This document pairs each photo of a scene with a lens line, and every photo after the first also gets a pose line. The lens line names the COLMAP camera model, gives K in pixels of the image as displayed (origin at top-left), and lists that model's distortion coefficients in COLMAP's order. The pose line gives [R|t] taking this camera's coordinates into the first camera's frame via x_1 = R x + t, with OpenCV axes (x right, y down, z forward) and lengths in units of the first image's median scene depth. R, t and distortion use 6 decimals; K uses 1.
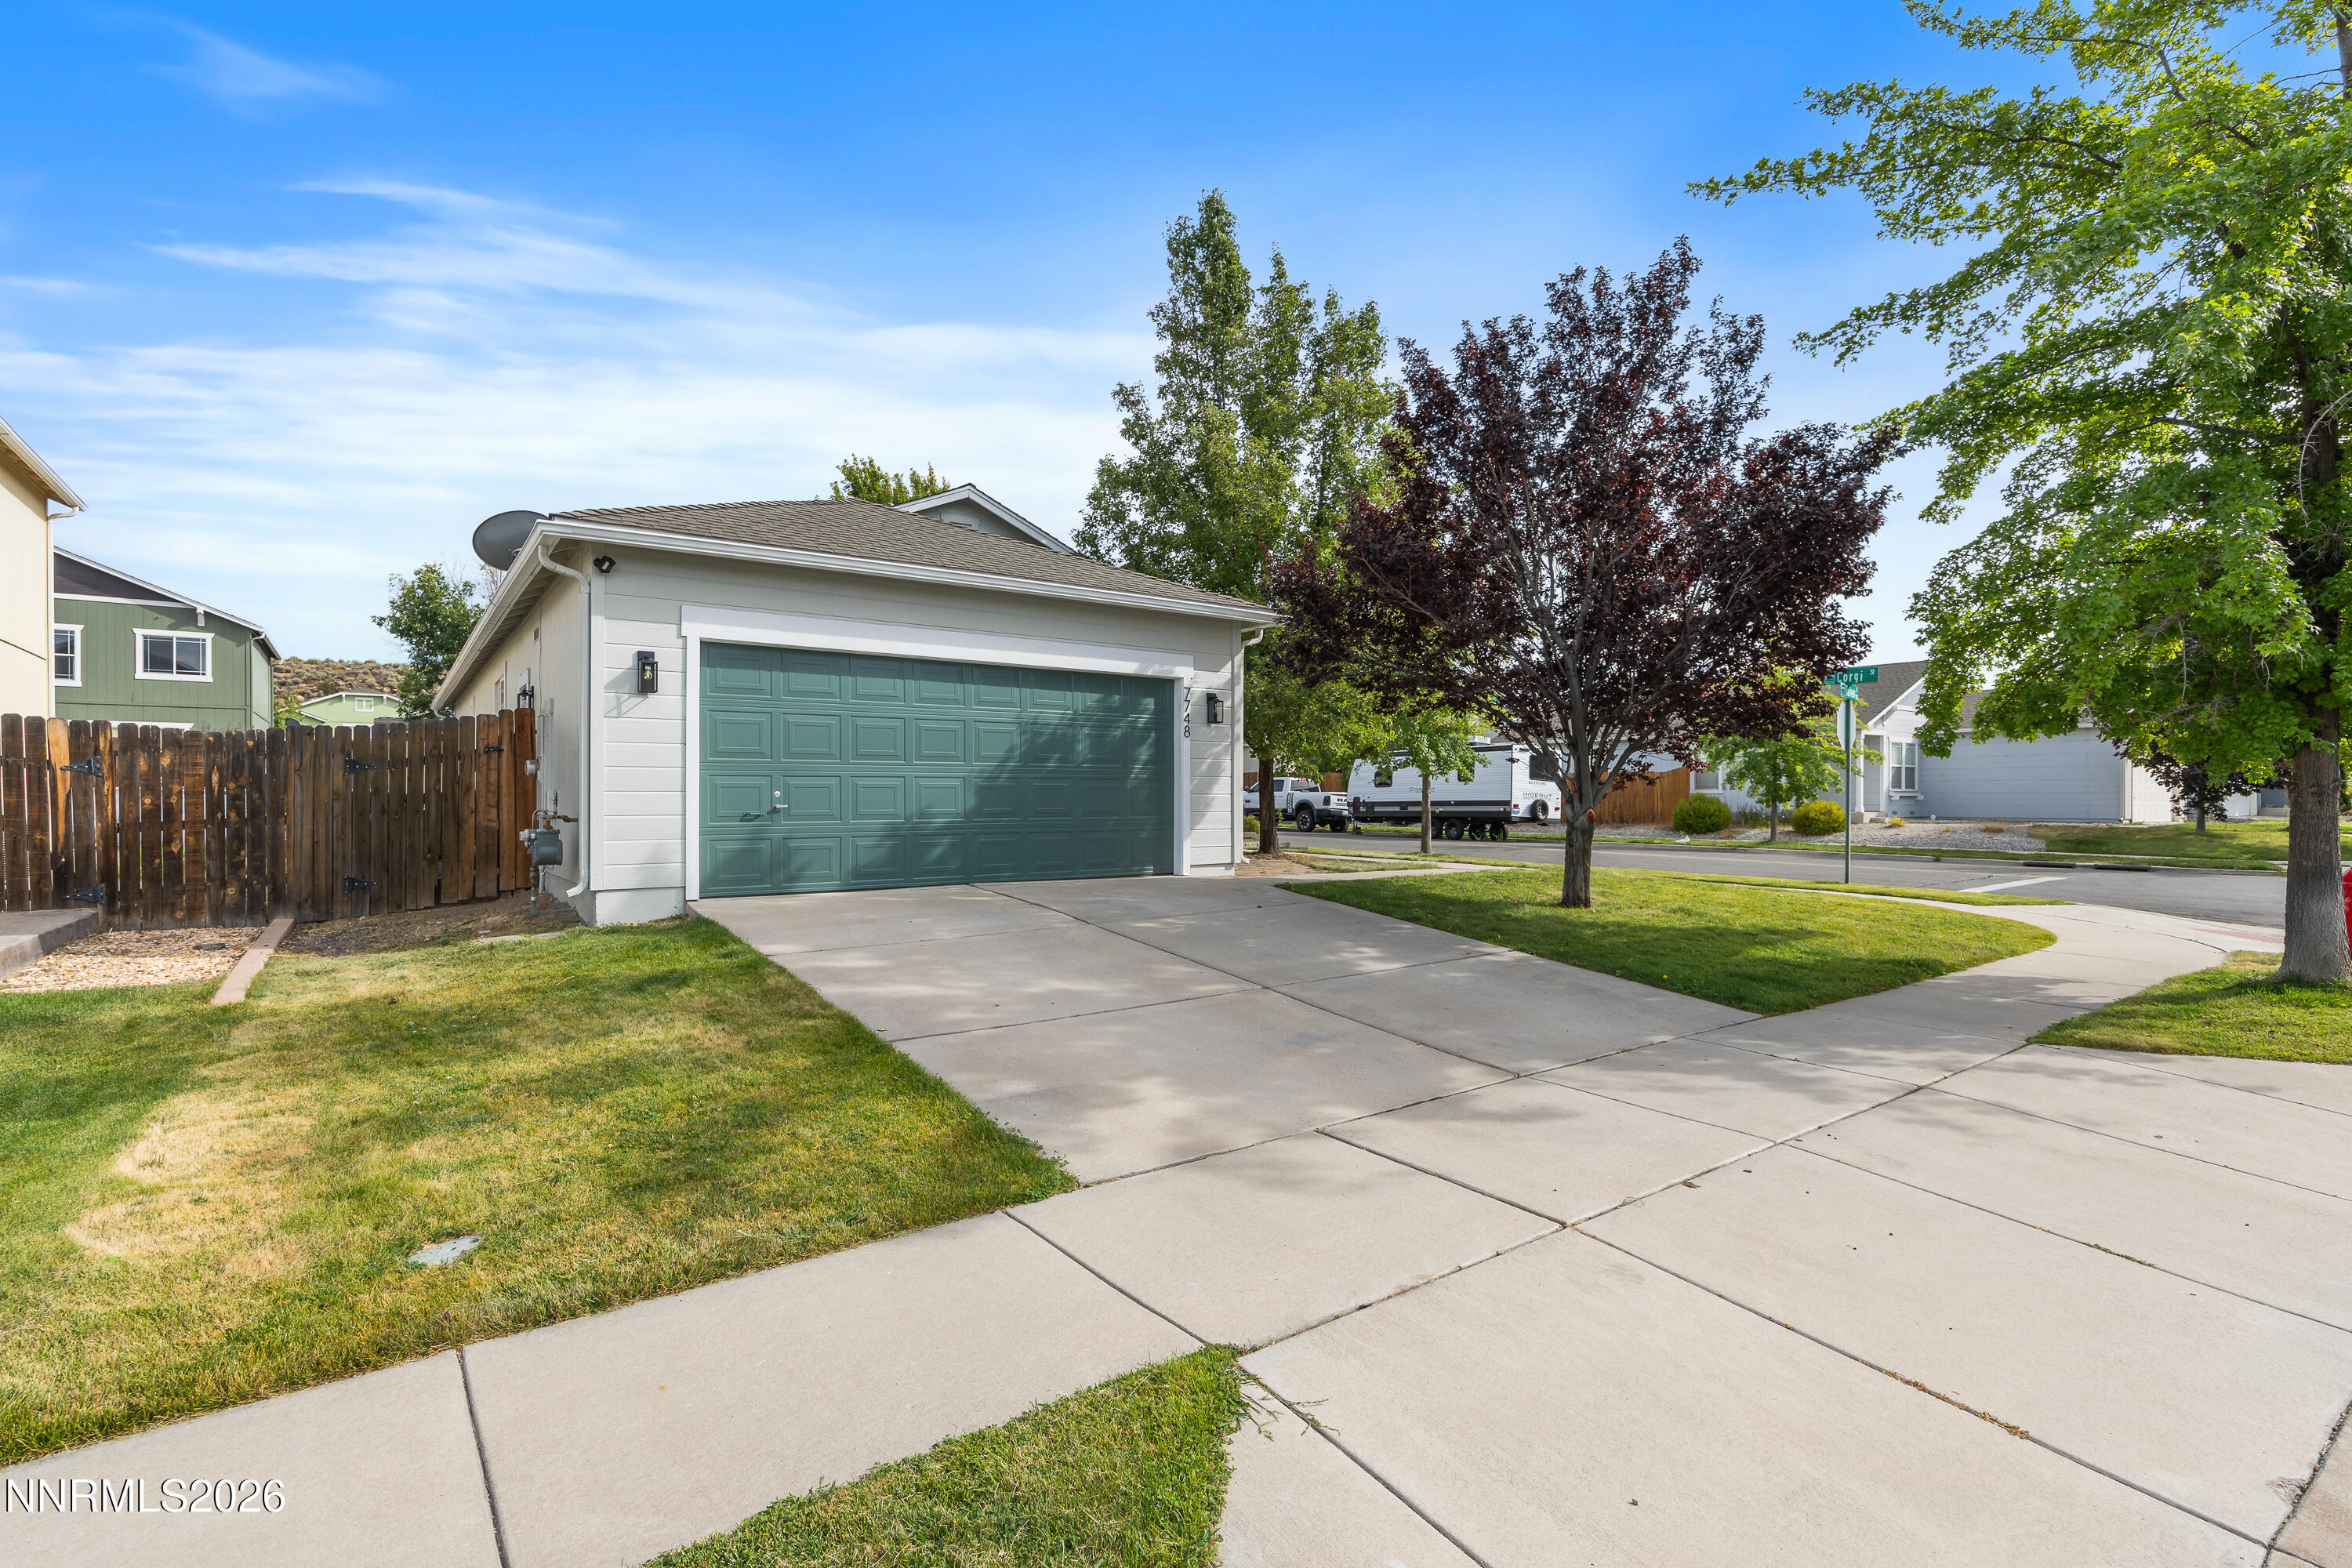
lens RADIAL K [[1102.0, 0, 1184.7], [0, 1102.0, 798.0], [0, 0, 1]] dist [0.021809, 0.000098]
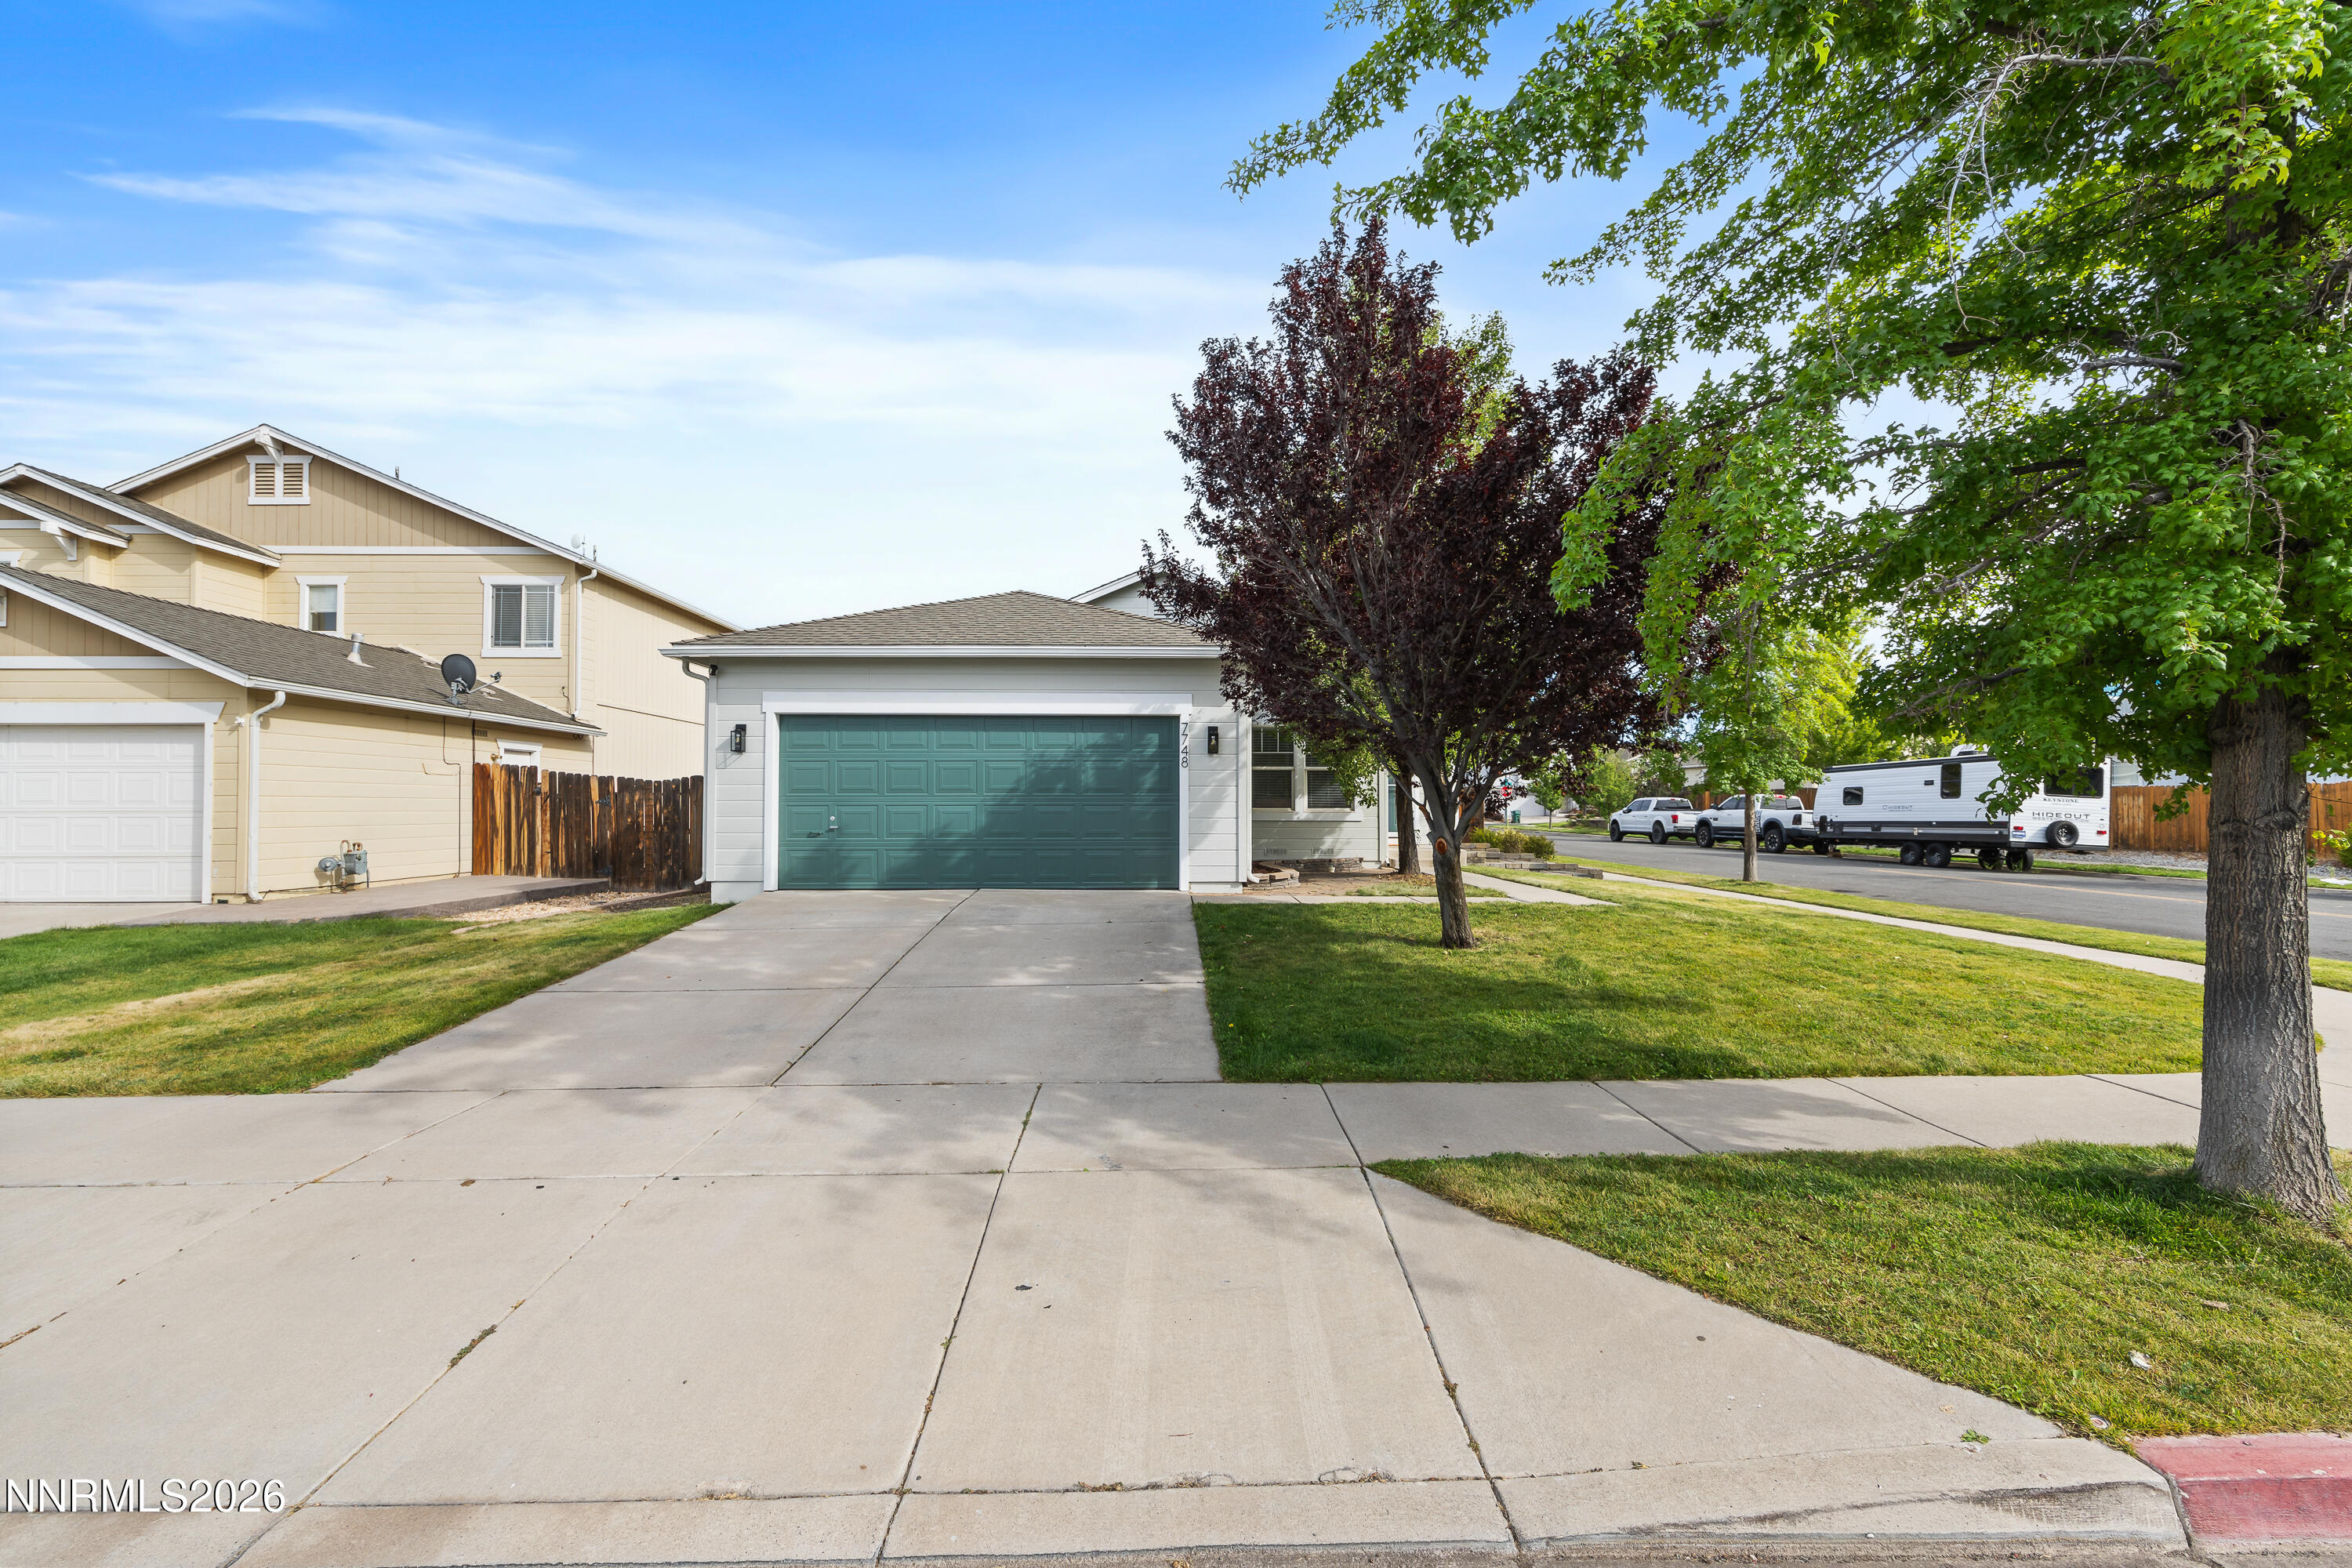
lens RADIAL K [[948.2, 0, 1171.2], [0, 948.2, 794.0], [0, 0, 1]] dist [-0.001884, 0.000528]
pose [[0.812682, -0.009367, -0.582633, 0.599479], [-0.001903, 0.999823, -0.018729, -0.010557], [0.582705, 0.016329, 0.812520, 0.231319]]
